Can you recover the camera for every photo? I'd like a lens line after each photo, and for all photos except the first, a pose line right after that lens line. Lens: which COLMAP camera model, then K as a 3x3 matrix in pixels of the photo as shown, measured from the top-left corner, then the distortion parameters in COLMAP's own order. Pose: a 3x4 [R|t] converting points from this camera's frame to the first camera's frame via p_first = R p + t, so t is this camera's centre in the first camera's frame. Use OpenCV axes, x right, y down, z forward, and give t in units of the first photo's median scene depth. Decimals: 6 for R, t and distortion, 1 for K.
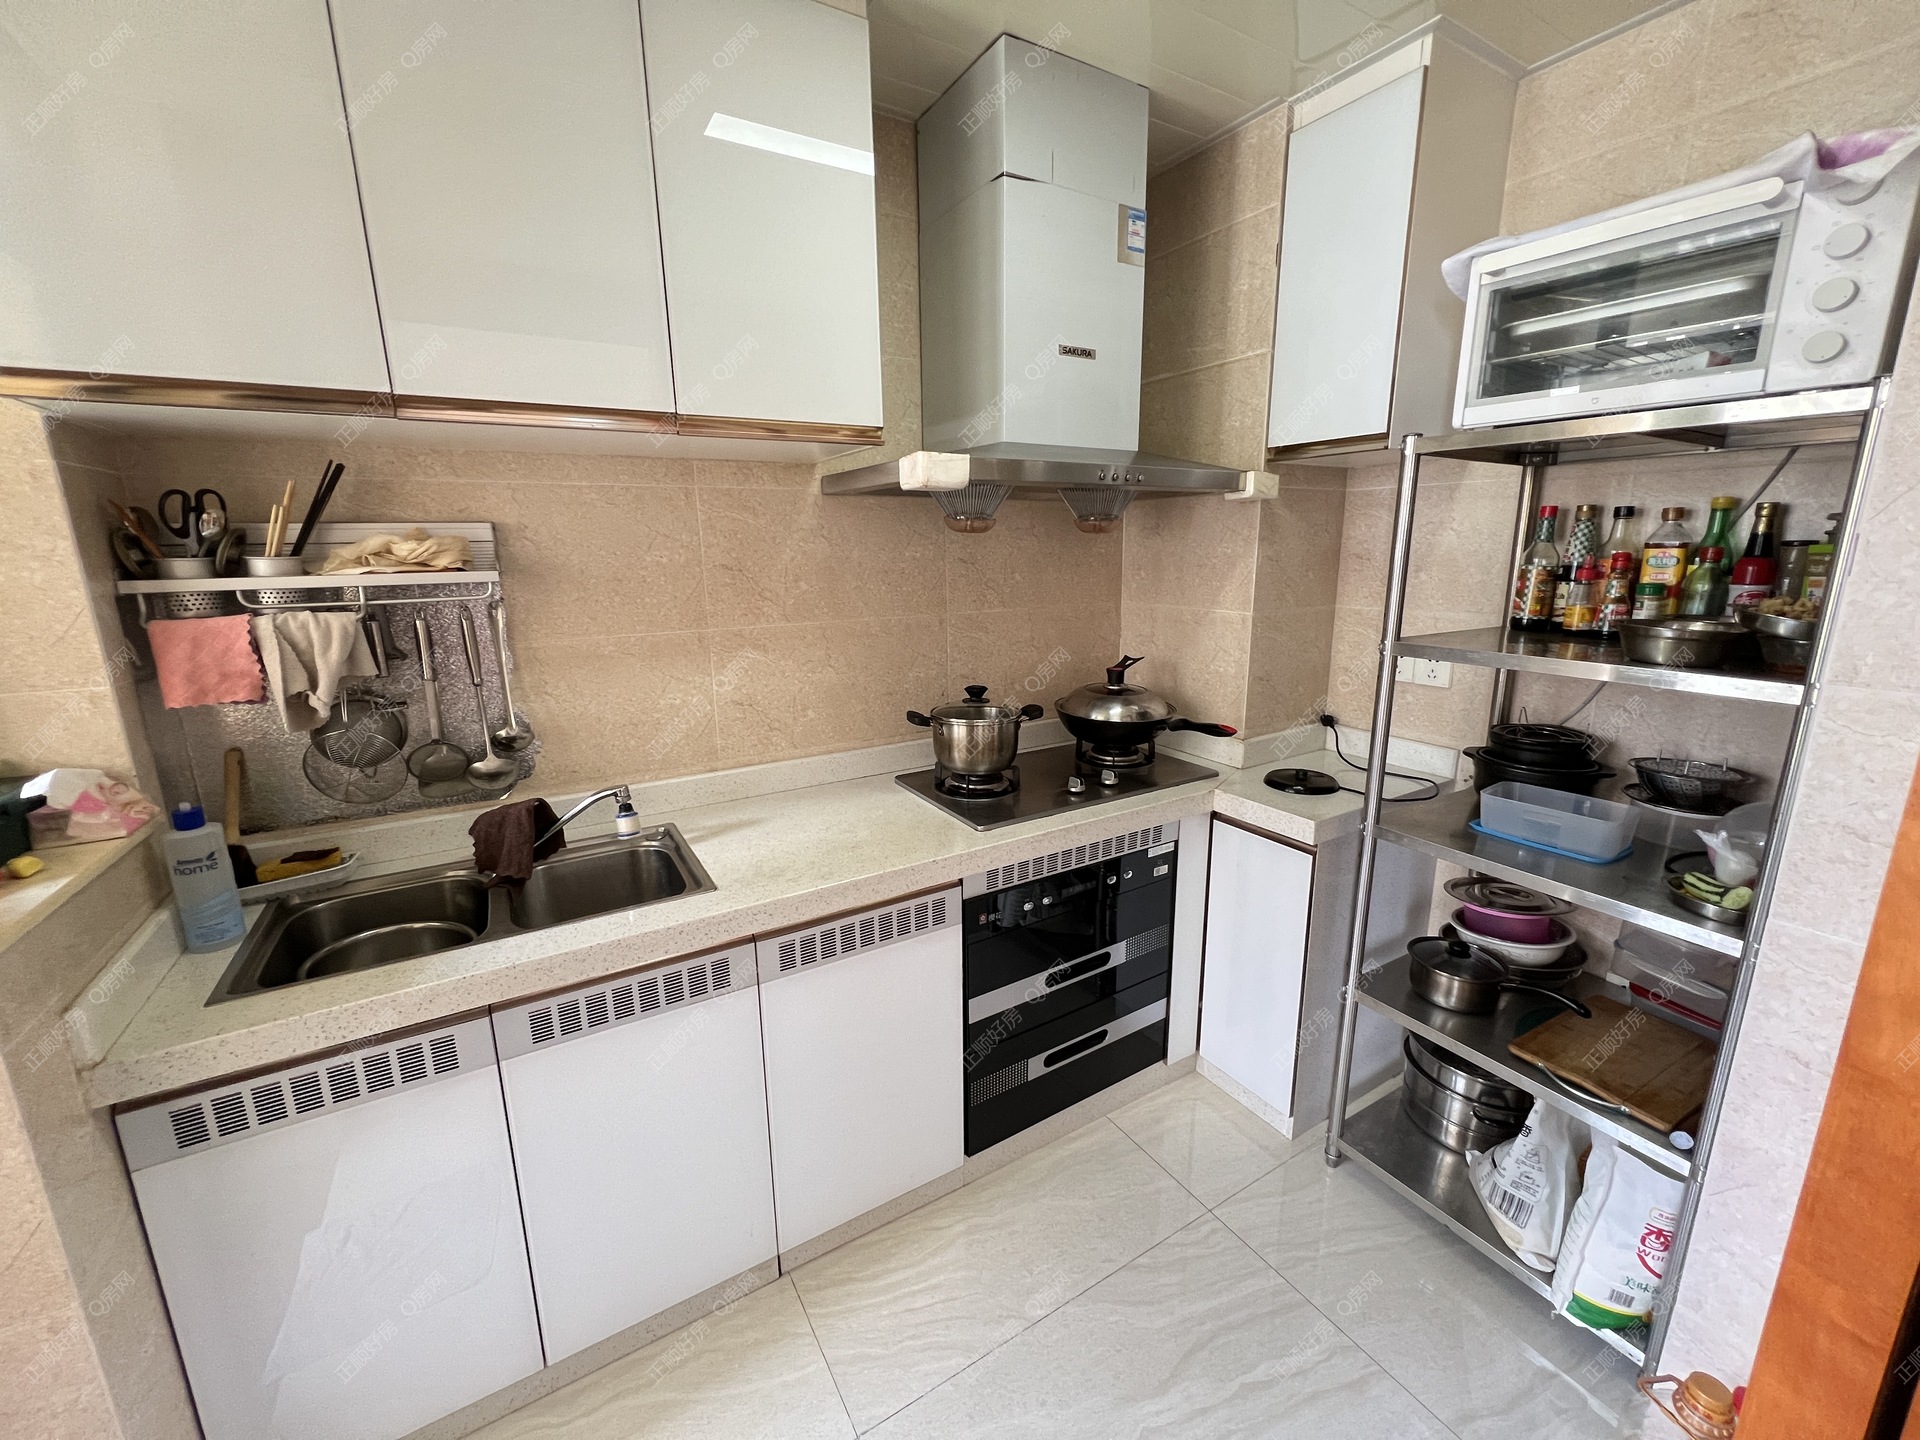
lens RADIAL K [[769.9, 0, 962.7], [0, 769.9, 716.9], [0, 0, 1]] dist [-0.002069, -0.000072]
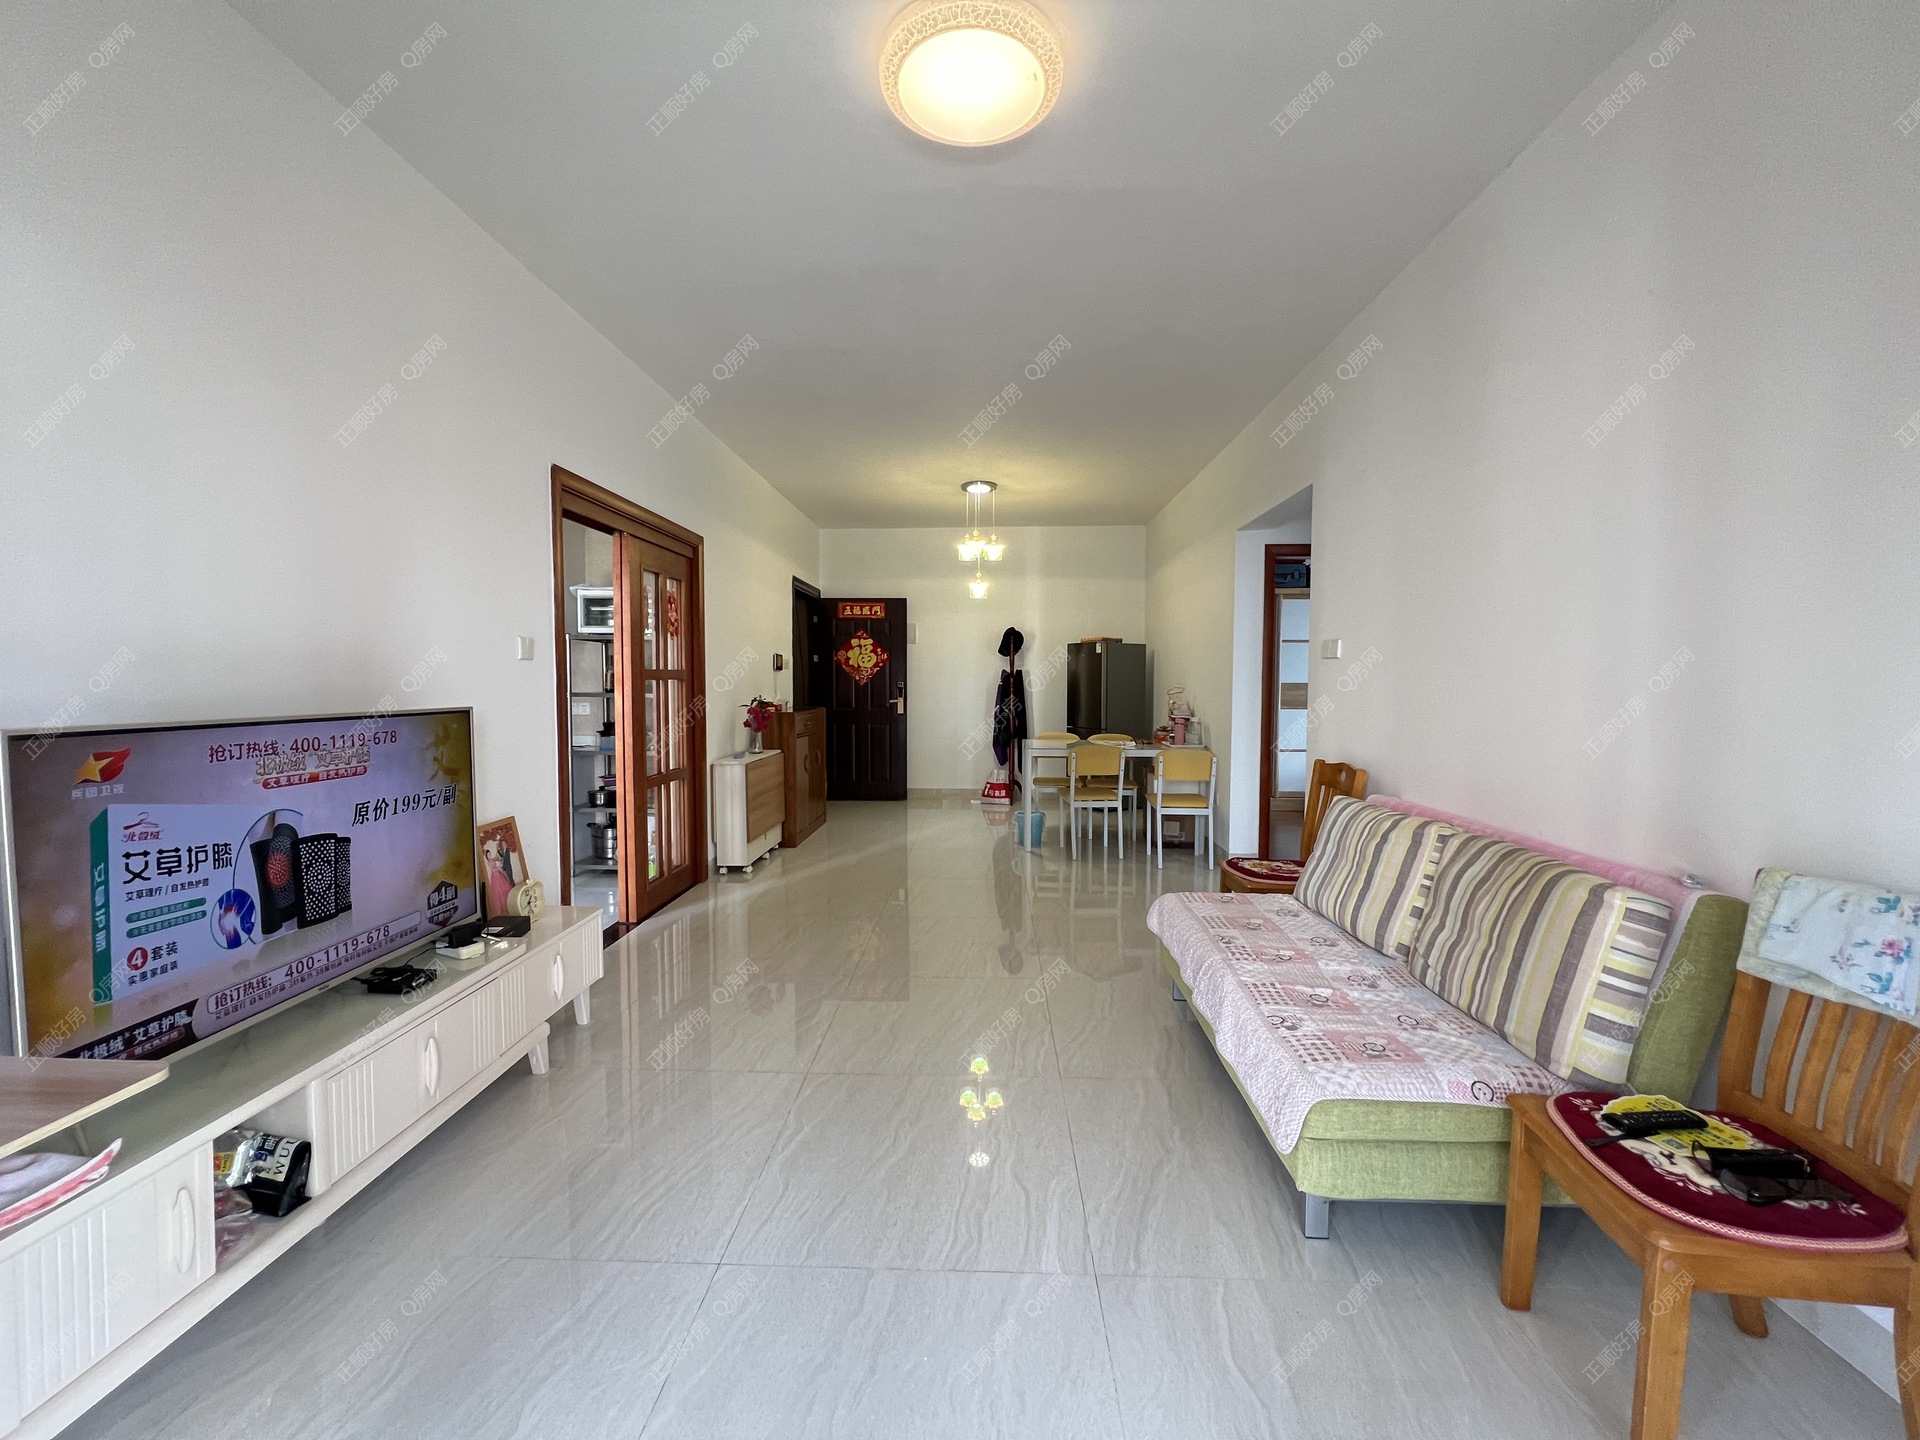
lens RADIAL K [[769.9, 0, 957.2], [0, 769.9, 714.5], [0, 0, 1]] dist [-0.002069, -0.000072]
pose [[0.556703, -0.028105, 0.830236, -1.427804], [0.174079, 0.981184, -0.083512, 0.635418], [-0.812267, 0.191018, 0.551121, -2.437409]]
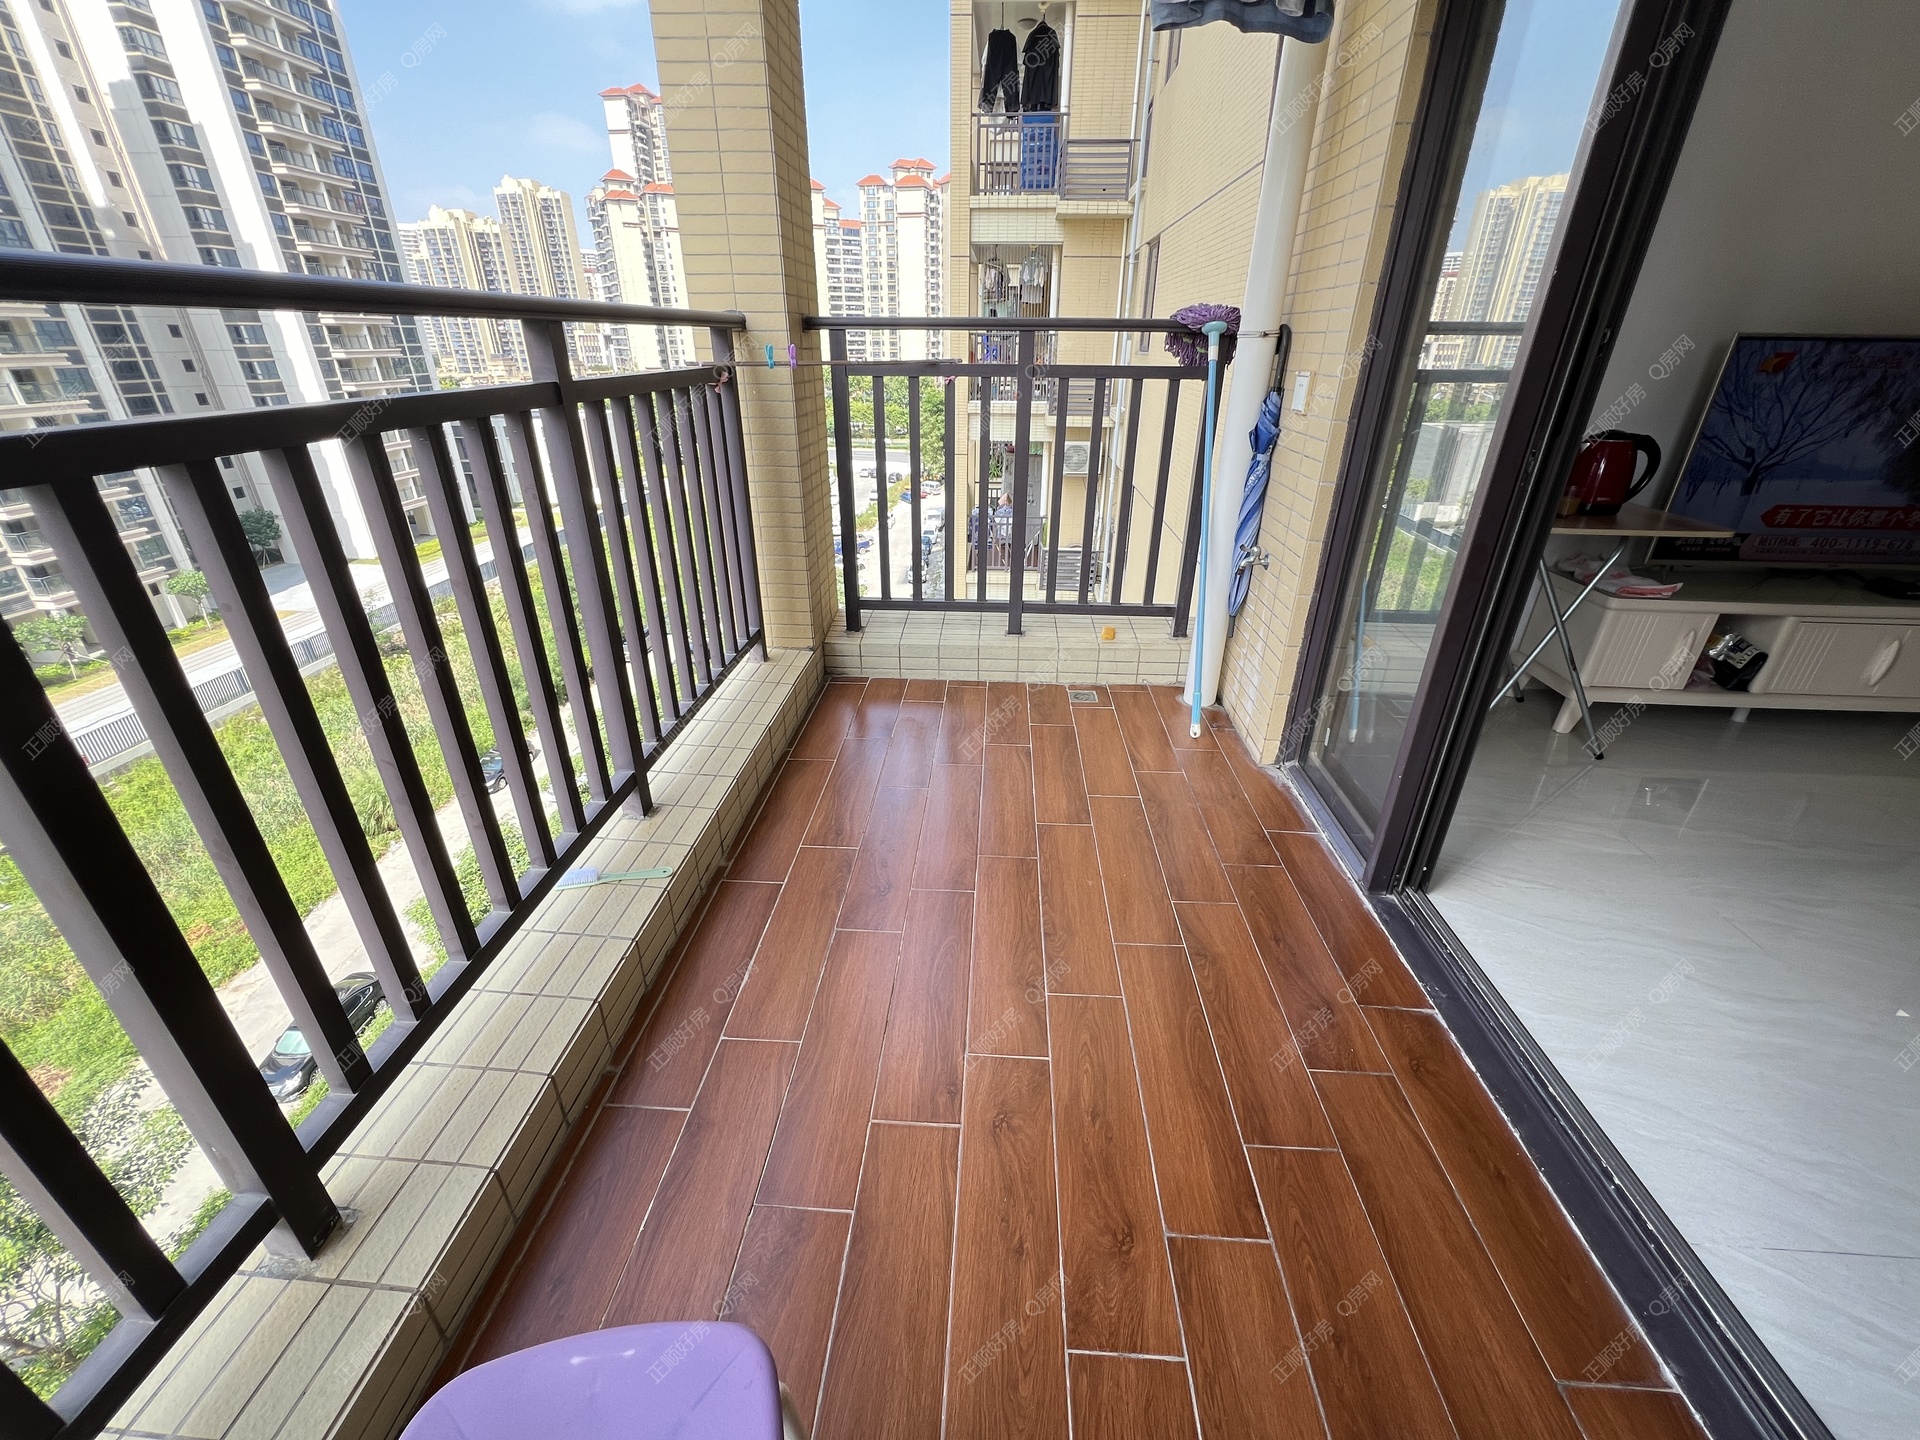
lens RADIAL K [[769.9, 0, 959.5], [0, 769.9, 720.3], [0, 0, 1]] dist [-0.002069, -0.000072]
pose [[0.827137, 0.265102, -0.495545, -2.006008], [-0.140405, 0.951268, 0.274545, 1.461495], [0.544178, -0.157509, 0.824051, -4.884536]]
